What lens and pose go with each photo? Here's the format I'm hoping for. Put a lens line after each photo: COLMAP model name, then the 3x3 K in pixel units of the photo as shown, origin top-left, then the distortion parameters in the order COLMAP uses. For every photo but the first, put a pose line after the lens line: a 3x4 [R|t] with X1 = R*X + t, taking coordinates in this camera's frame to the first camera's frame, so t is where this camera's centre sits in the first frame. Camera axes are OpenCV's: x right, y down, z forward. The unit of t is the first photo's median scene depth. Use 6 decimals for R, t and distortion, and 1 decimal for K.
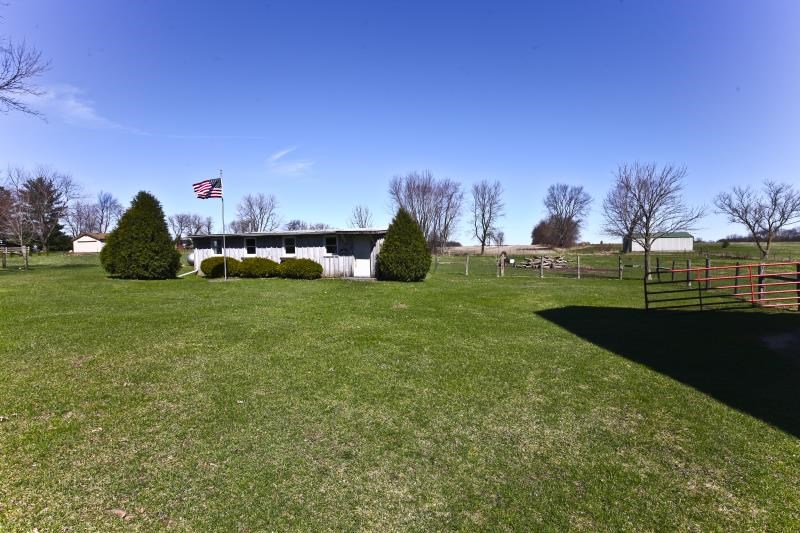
lens RADIAL K [[398.9, 0, 400.4], [0, 398.9, 260.3], [0, 0, 1]] dist [-0.000731, -0.000099]
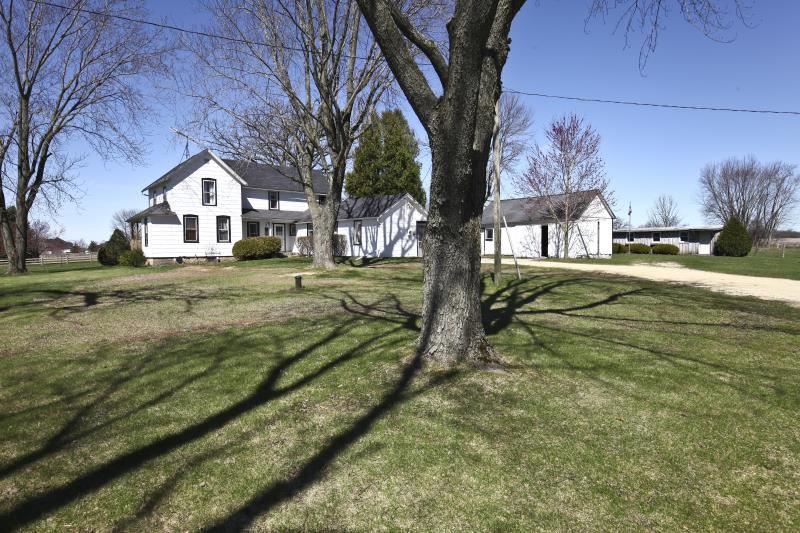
lens RADIAL K [[469.1, 0, 398.5], [0, 469.1, 267.3], [0, 0, 1]] dist [0.000426, -0.000734]
pose [[0.842766, 0.027250, -0.537590, -0.027950], [-0.013650, 0.999479, 0.029263, 0.013794], [0.538107, -0.017324, 0.842698, -0.361181]]
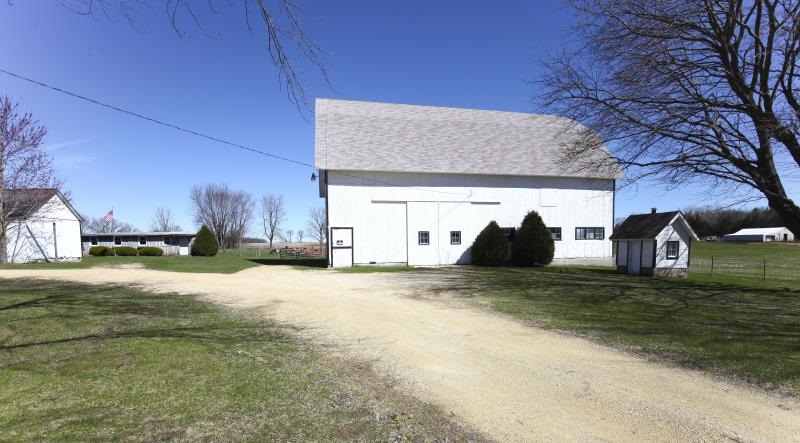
lens RADIAL K [[375.7, 0, 399.3], [0, 375.7, 259.6], [0, 0, 1]] dist [-0.001478, -0.000186]
pose [[0.883782, -0.019416, 0.467496, -0.003742], [0.014980, 0.999801, 0.013205, 0.013656], [-0.467660, -0.004667, 0.883896, -0.328166]]
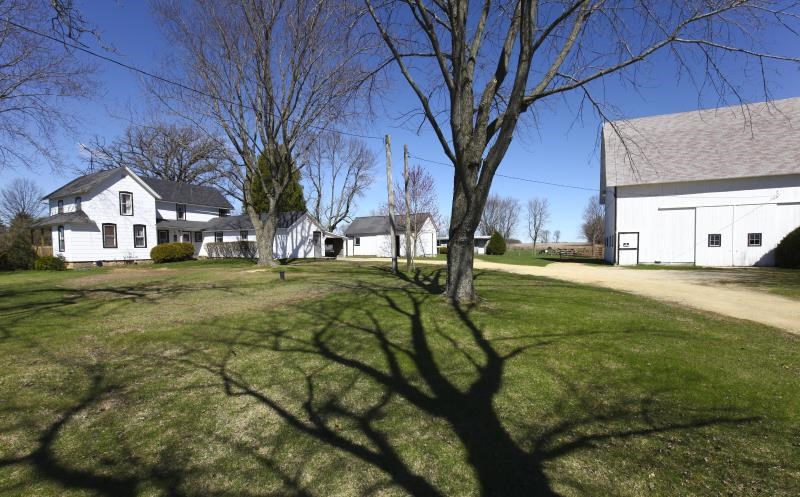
lens RADIAL K [[370.8, 0, 403.0], [0, 370.8, 265.3], [0, 0, 1]] dist [-0.020574, 0.000416]
pose [[0.987515, 0.004780, -0.157454, -0.055003], [-0.001045, 0.999716, 0.023797, 0.014698], [0.157523, -0.023335, 0.987240, -0.415026]]
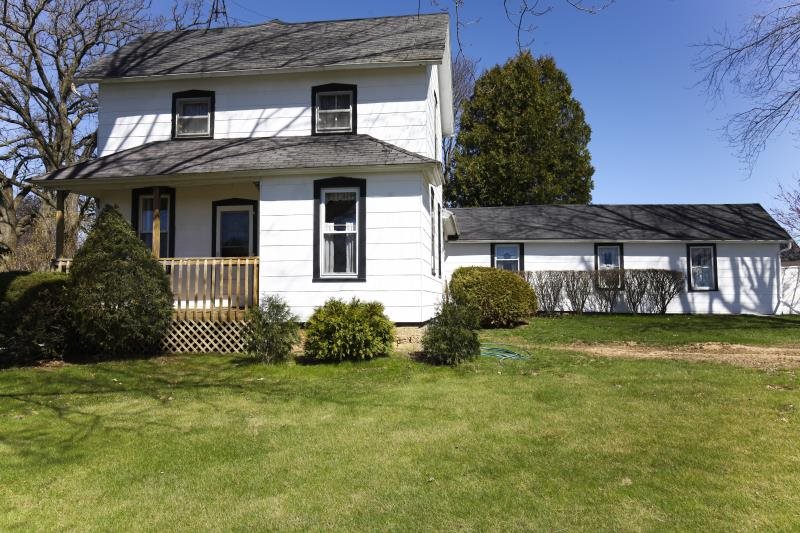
lens RADIAL K [[585.2, 0, 400.0], [0, 585.2, 266.5], [0, 0, 1]] dist [0.001748, 0.000428]
pose [[0.985763, 0.025519, 0.166194, -0.380383], [-0.012123, 0.996630, -0.081128, 0.017404], [-0.167704, 0.077958, 0.982750, -0.285838]]
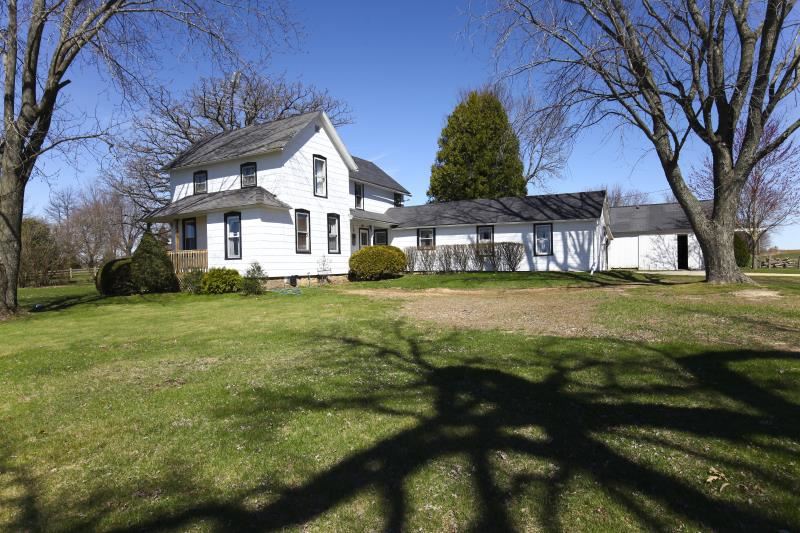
lens RADIAL K [[467.7, 0, 400.2], [0, 467.7, 262.4], [0, 0, 1]] dist [-0.002891, 0.000033]
pose [[0.978350, -0.004216, -0.206914, -0.257992], [-0.000687, 0.999721, -0.023619, 0.017169], [0.206955, 0.023250, 0.978074, -0.354513]]
